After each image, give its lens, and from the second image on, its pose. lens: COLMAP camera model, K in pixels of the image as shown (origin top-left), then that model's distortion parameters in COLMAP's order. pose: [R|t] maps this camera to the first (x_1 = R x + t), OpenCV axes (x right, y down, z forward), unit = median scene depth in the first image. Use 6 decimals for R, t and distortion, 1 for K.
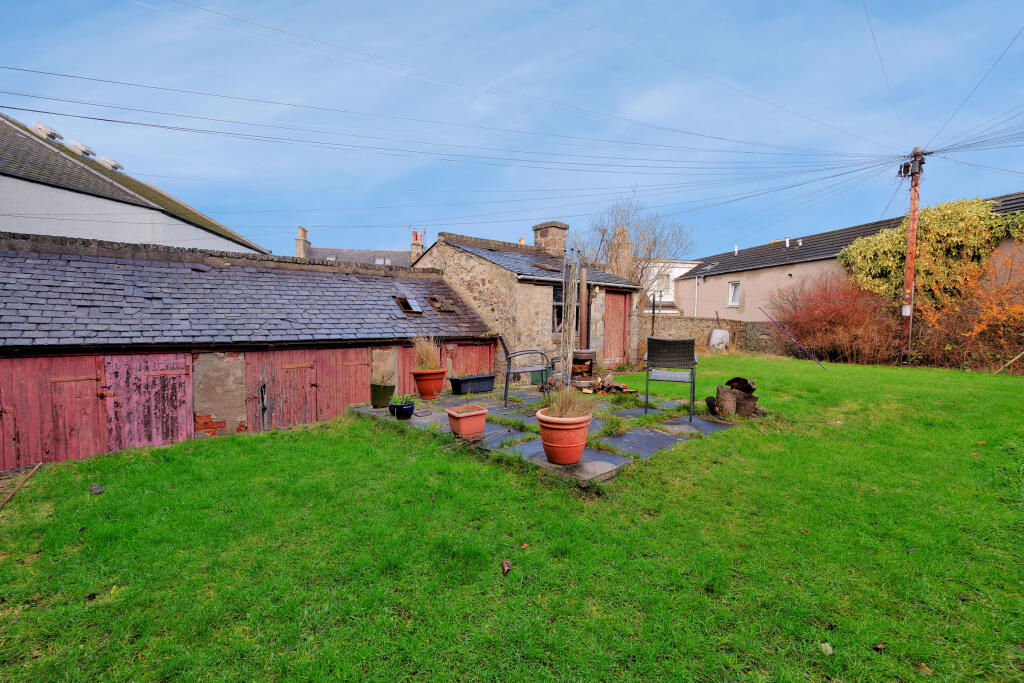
lens RADIAL K [[449.0, 0, 522.3], [0, 449.0, 345.6], [0, 0, 1]] dist [-0.002529, 0.000365]
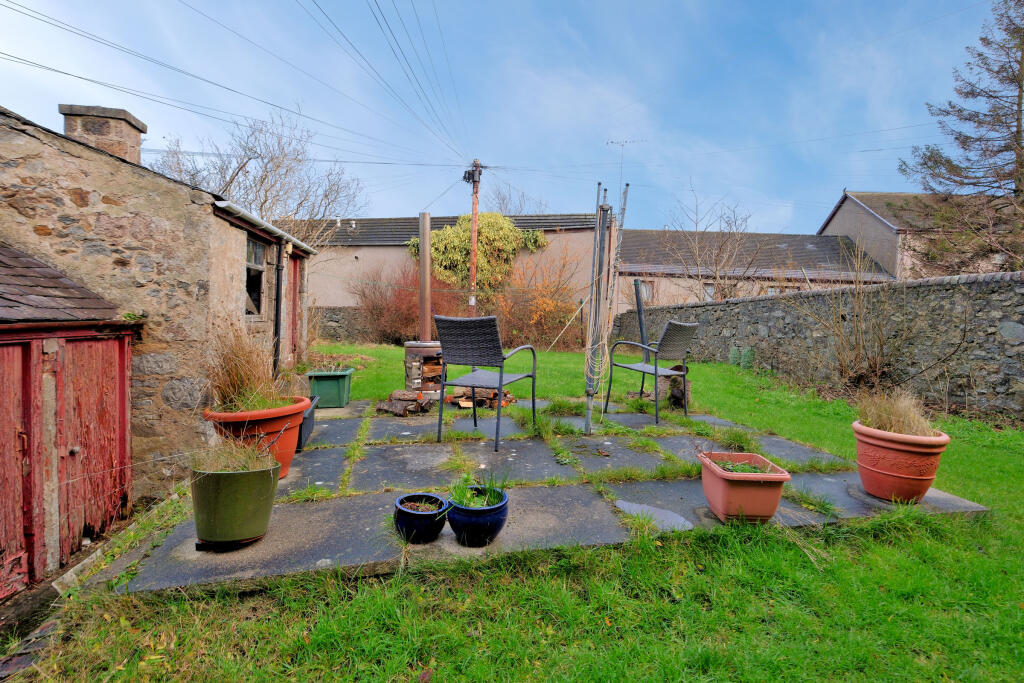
lens RADIAL K [[505.1, 0, 506.6], [0, 505.1, 344.7], [0, 0, 1]] dist [-0.003357, -0.000322]
pose [[0.514189, -0.034360, 0.856989, -0.212892], [0.017140, 0.999409, 0.029786, -0.002772], [-0.857506, -0.000627, 0.514474, 0.271982]]
